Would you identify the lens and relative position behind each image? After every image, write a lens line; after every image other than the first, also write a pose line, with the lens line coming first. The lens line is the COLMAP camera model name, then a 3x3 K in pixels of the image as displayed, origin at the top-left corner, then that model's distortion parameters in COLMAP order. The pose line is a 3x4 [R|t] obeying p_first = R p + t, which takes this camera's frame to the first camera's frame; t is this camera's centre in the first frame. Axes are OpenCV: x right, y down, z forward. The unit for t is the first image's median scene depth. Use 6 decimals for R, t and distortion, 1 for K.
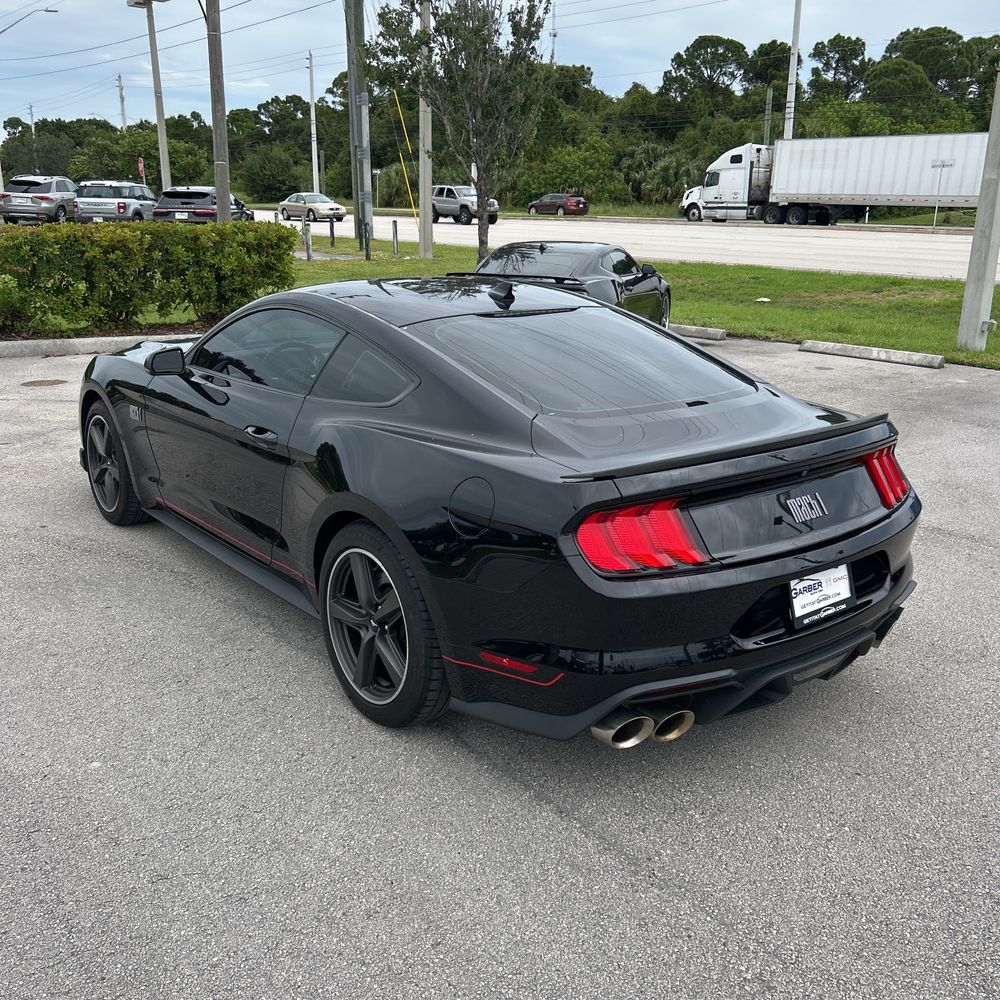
lens RADIAL K [[1011.4, 0, 501.7], [0, 1011.4, 483.8], [0, 0, 1]] dist [0.014925, 0.000000]
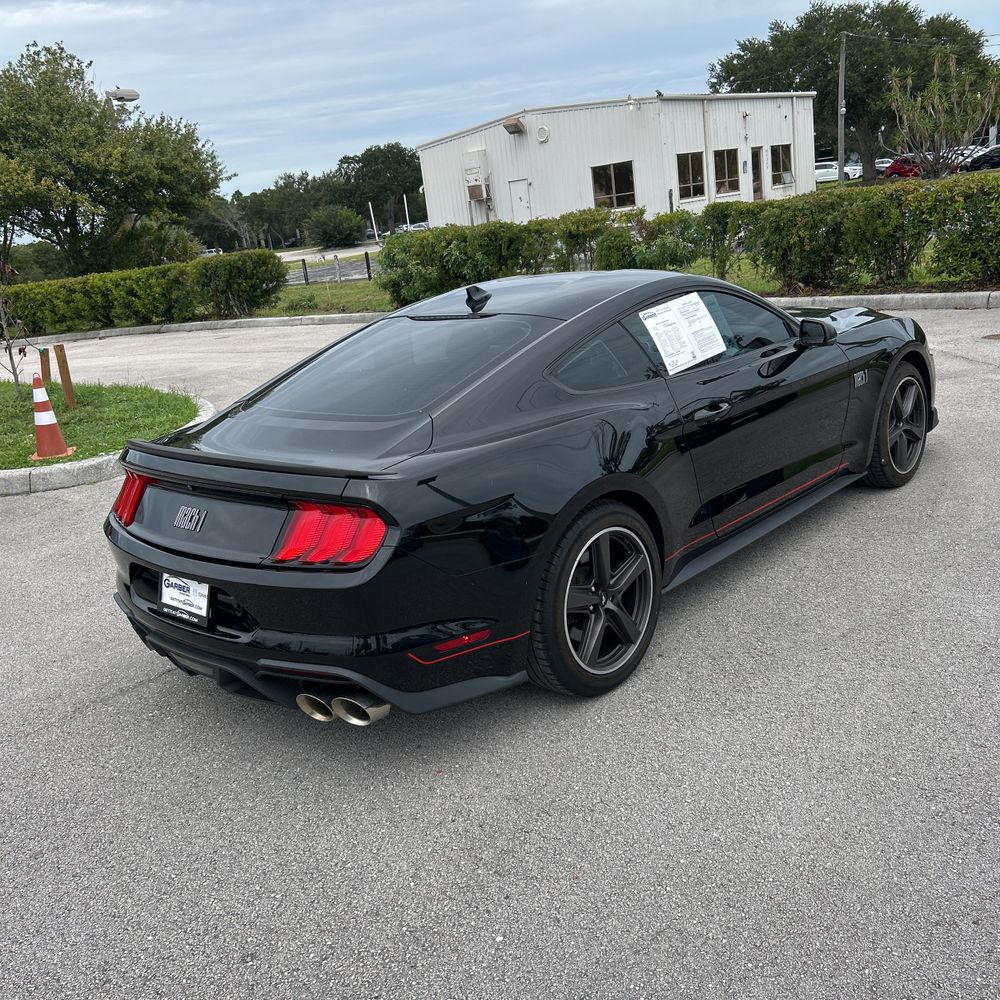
lens RADIAL K [[1011.4, 0, 502.0], [0, 1011.4, 493.3], [0, 0, 1]] dist [0.014925, 0.000000]
pose [[0.164459, 0.231585, -0.958813, 0.342191], [-0.141614, 0.967522, 0.209398, -0.068872], [0.976165, 0.101343, 0.191913, 0.269879]]
